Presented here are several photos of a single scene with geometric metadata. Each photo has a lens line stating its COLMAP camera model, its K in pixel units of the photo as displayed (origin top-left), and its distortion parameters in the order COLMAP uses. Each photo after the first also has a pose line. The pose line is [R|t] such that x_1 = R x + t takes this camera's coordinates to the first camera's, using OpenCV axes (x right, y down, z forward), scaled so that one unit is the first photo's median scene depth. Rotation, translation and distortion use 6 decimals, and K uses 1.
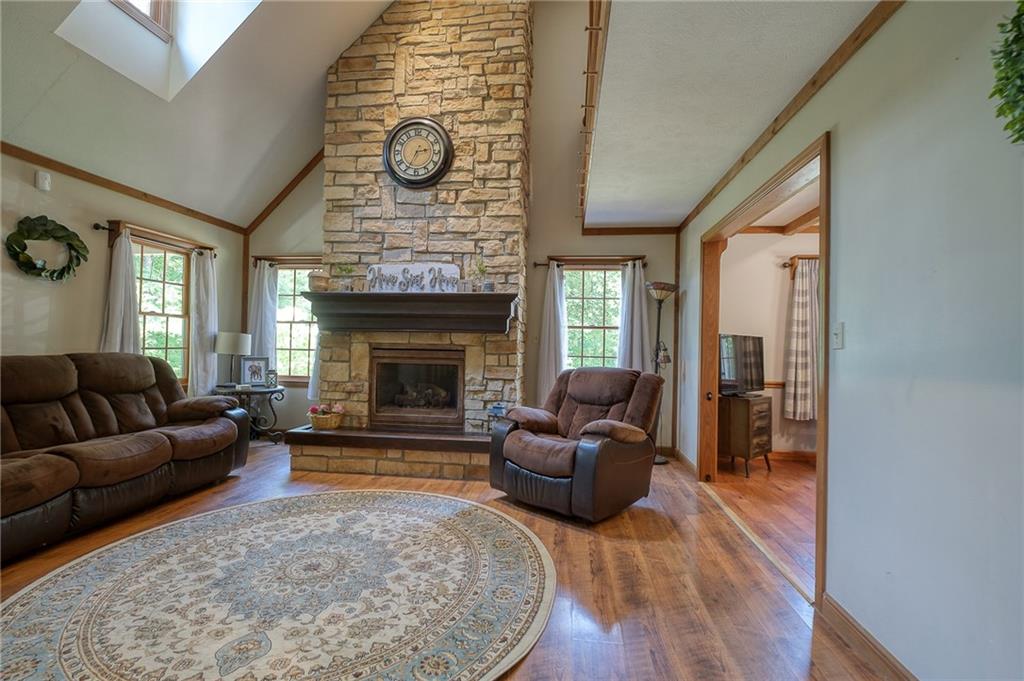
lens RADIAL K [[445.6, 0, 517.0], [0, 445.6, 336.1], [0, 0, 1]] dist [0.006570, -0.004623]
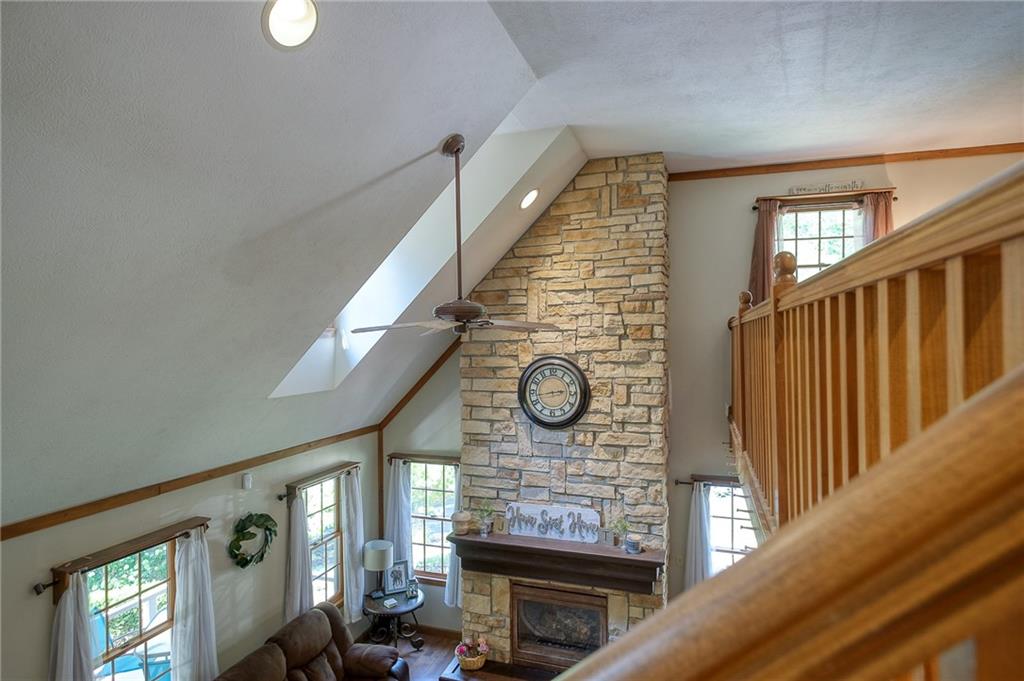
lens RADIAL K [[553.1, 0, 518.2], [0, 553.1, 337.8], [0, 0, 1]] dist [-0.001612, 0.001051]
pose [[0.979929, -0.023610, -0.197945, -0.054923], [0.027134, 0.999518, 0.015107, -0.559400], [0.197493, -0.020175, 0.980097, -0.209652]]
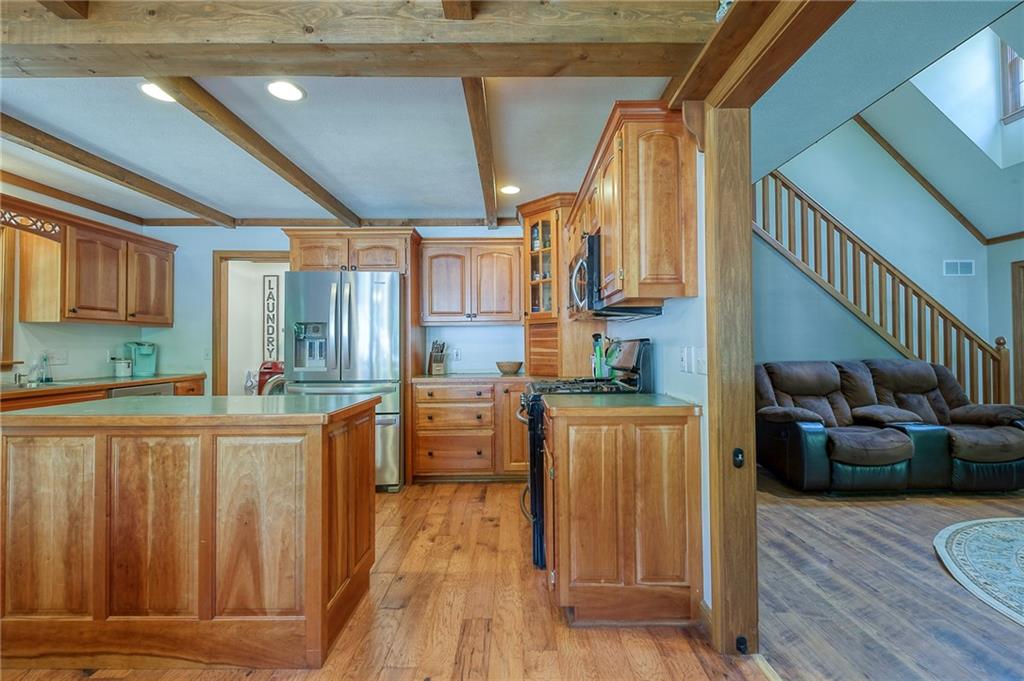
lens RADIAL K [[445.6, 0, 524.6], [0, 445.6, 343.8], [0, 0, 1]] dist [0.006570, -0.004623]
pose [[-0.990057, -0.015803, -0.139775, 0.571766], [-0.011684, 0.999474, -0.030240, 0.026789], [0.140179, -0.028306, -0.989721, 0.828819]]
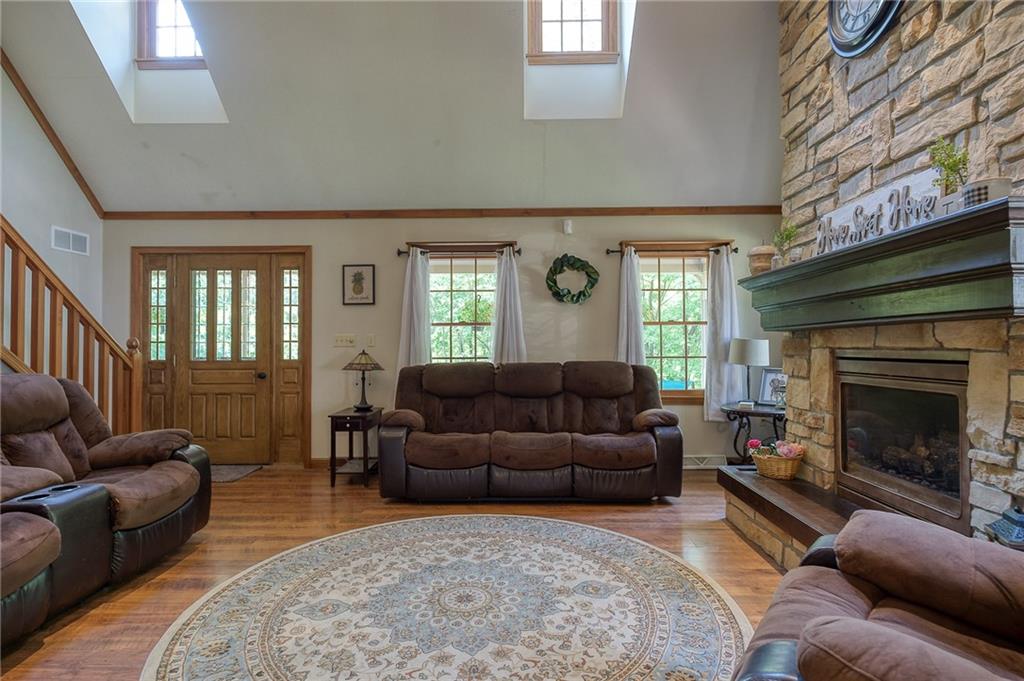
lens RADIAL K [[535.5, 0, 515.2], [0, 535.5, 336.1], [0, 0, 1]] dist [0.006710, -0.002191]
pose [[0.102181, -0.039800, -0.993969, 0.343011], [0.026033, 0.998964, -0.037324, 0.015676], [0.994425, -0.022062, 0.103111, 0.526620]]
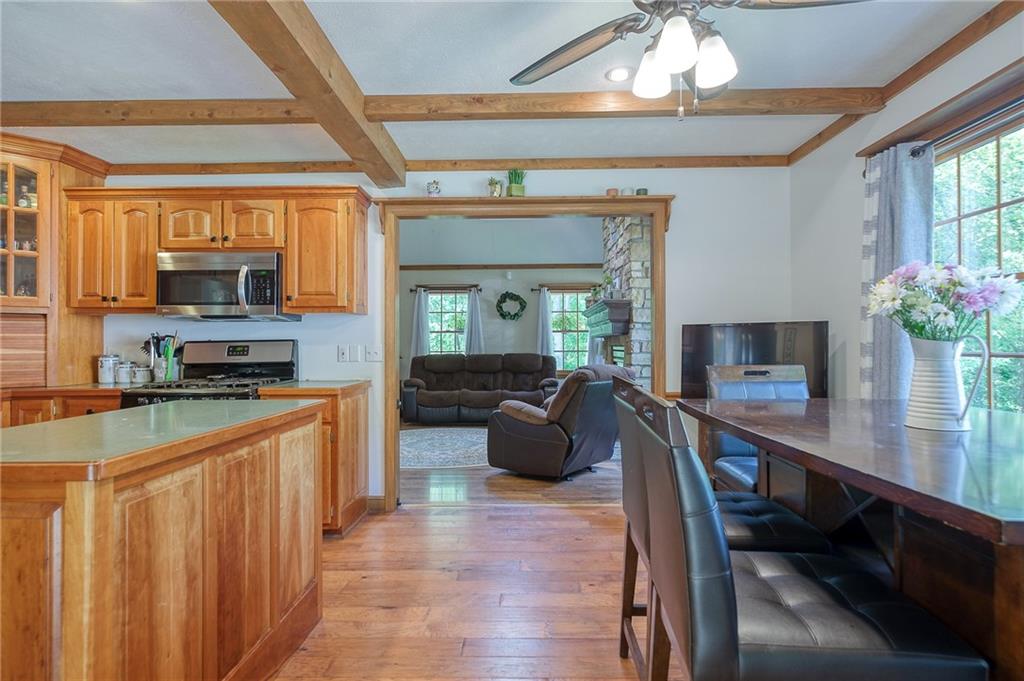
lens RADIAL K [[535.5, 0, 515.1], [0, 535.5, 347.2], [0, 0, 1]] dist [0.006710, -0.002191]
pose [[0.106266, -0.015866, -0.994211, 1.223521], [0.023348, 0.999637, -0.013457, 0.034262], [0.994064, -0.021783, 0.106598, 0.570492]]
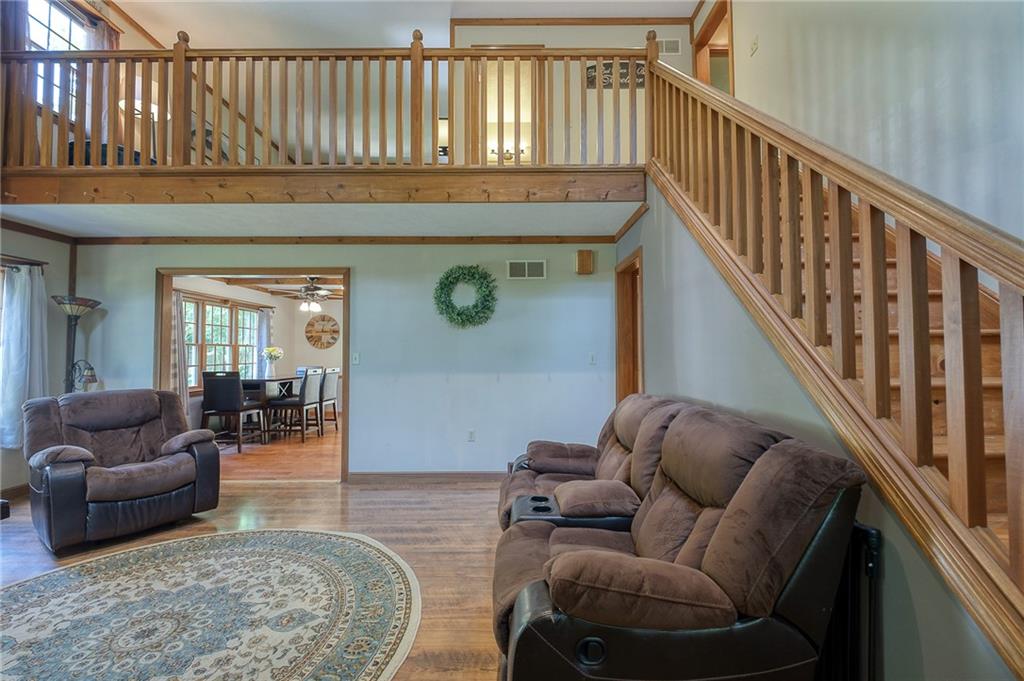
lens RADIAL K [[445.6, 0, 514.5], [0, 445.6, 339.9], [0, 0, 1]] dist [0.006570, -0.004623]
pose [[-0.120502, 0.008550, 0.992676, -0.758496], [-0.018756, 0.999765, -0.010888, -0.040088], [-0.992536, -0.019931, -0.120314, 0.202363]]
